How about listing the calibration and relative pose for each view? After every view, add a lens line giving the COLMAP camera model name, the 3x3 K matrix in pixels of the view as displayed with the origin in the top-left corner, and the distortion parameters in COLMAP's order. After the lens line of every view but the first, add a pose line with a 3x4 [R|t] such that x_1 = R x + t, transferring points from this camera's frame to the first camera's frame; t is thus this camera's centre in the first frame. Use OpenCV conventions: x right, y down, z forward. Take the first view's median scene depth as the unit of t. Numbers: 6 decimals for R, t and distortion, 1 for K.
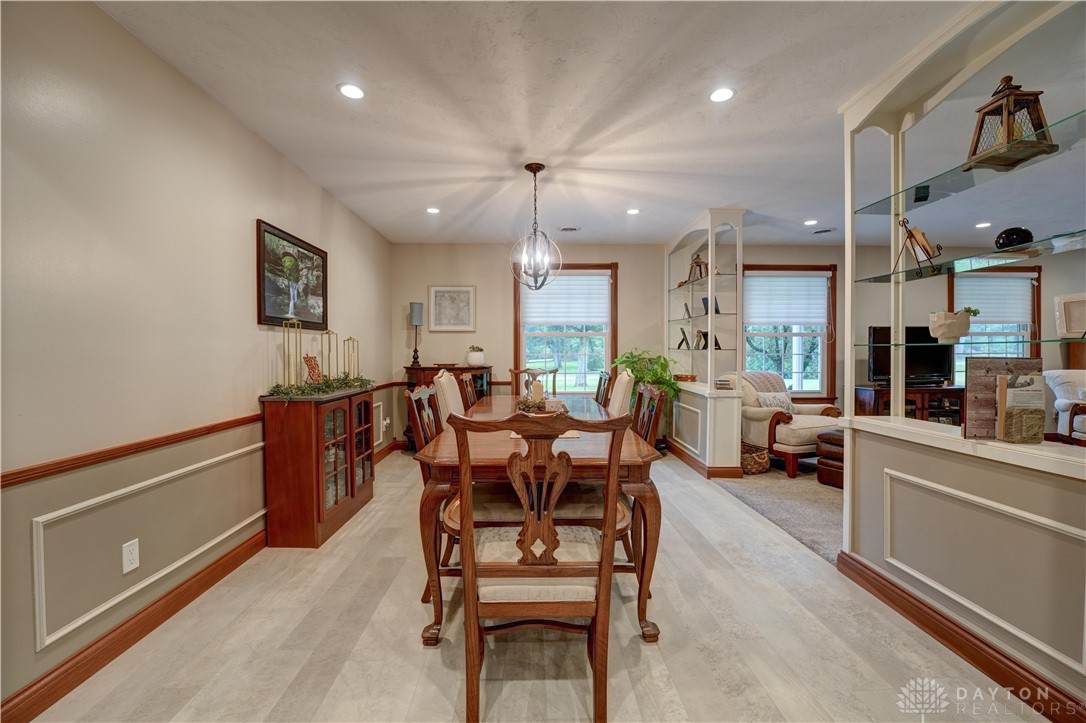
lens RADIAL K [[443.1, 0, 545.0], [0, 443.1, 357.3], [0, 0, 1]] dist [-0.000120, 0.000057]
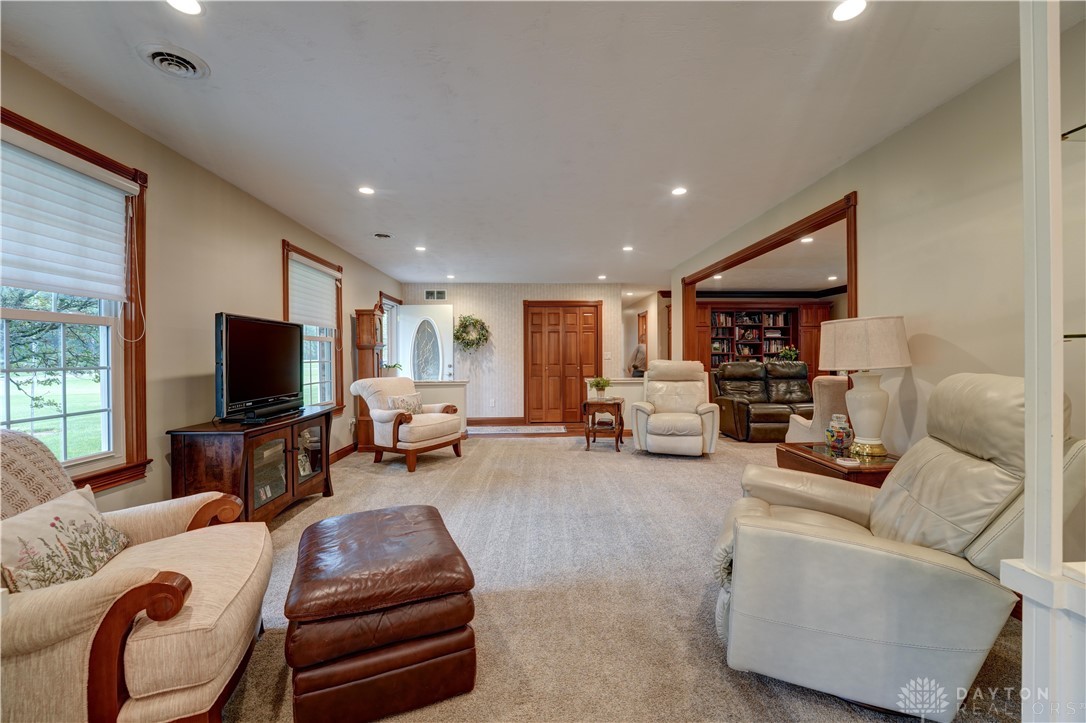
lens RADIAL K [[443.1, 0, 545.0], [0, 443.1, 357.3], [0, 0, 1]] dist [-0.000120, 0.000057]
pose [[0.010716, -0.003142, 0.999938, 0.204024], [0.006624, 0.999973, 0.003071, -0.016587], [-0.999921, 0.006590, 0.010737, 0.599026]]
